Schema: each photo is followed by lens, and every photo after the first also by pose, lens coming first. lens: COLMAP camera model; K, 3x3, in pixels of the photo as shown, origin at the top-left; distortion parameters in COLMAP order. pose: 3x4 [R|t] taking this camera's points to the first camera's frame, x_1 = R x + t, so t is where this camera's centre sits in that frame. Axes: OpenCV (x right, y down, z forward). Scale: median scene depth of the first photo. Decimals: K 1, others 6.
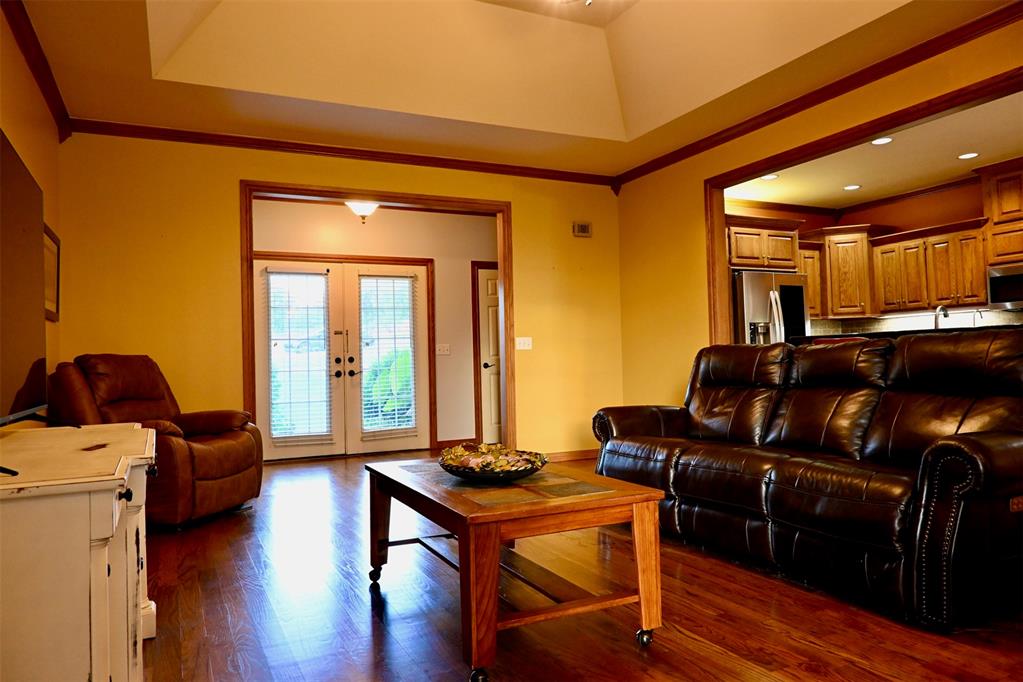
lens RADIAL K [[723.1, 0, 505.2], [0, 723.1, 339.9], [0, 0, 1]] dist [0.001179, 0.000139]
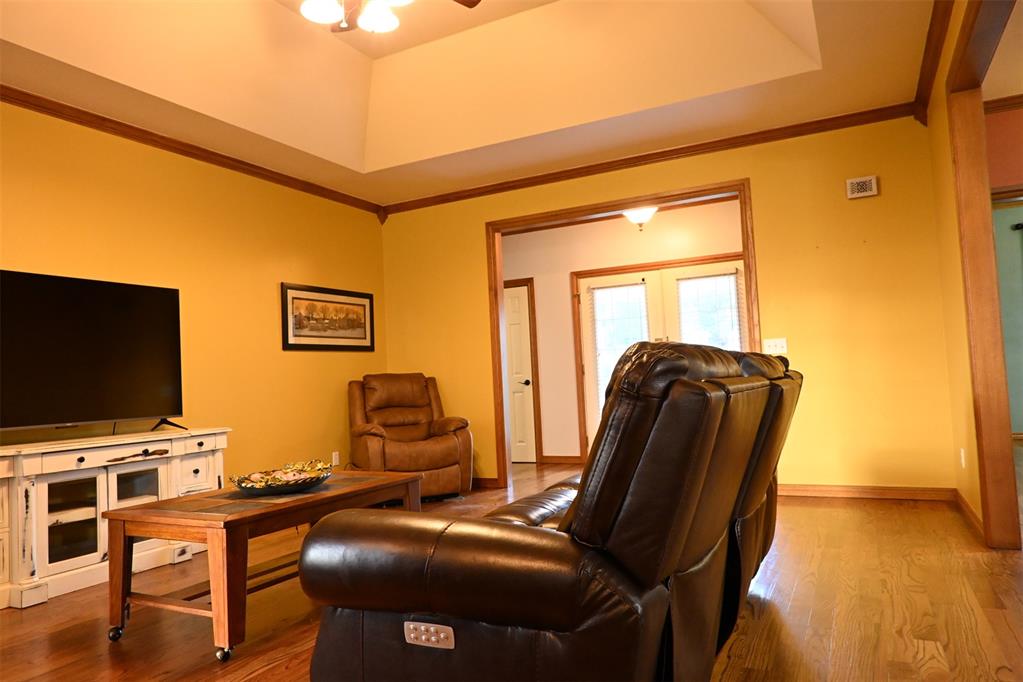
lens RADIAL K [[723.1, 0, 506.7], [0, 723.1, 340.7], [0, 0, 1]] dist [0.001179, 0.000139]
pose [[0.578253, -0.046251, -0.814546, 0.459392], [0.057370, 0.998226, -0.015954, -0.005175], [0.813838, -0.037505, 0.579880, 0.251368]]
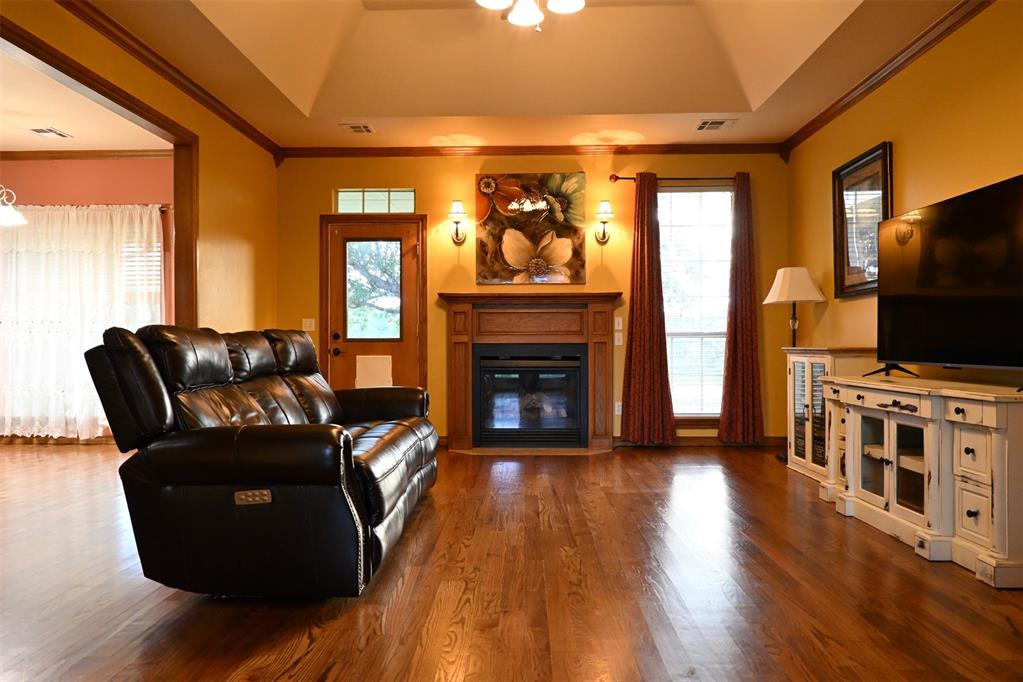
lens RADIAL K [[723.1, 0, 507.1], [0, 723.1, 339.8], [0, 0, 1]] dist [0.001179, 0.000139]
pose [[-0.883156, 0.025296, 0.468397, -0.169531], [0.007604, 0.999186, -0.039625, 0.031552], [-0.469018, -0.031433, -0.882629, 0.896705]]
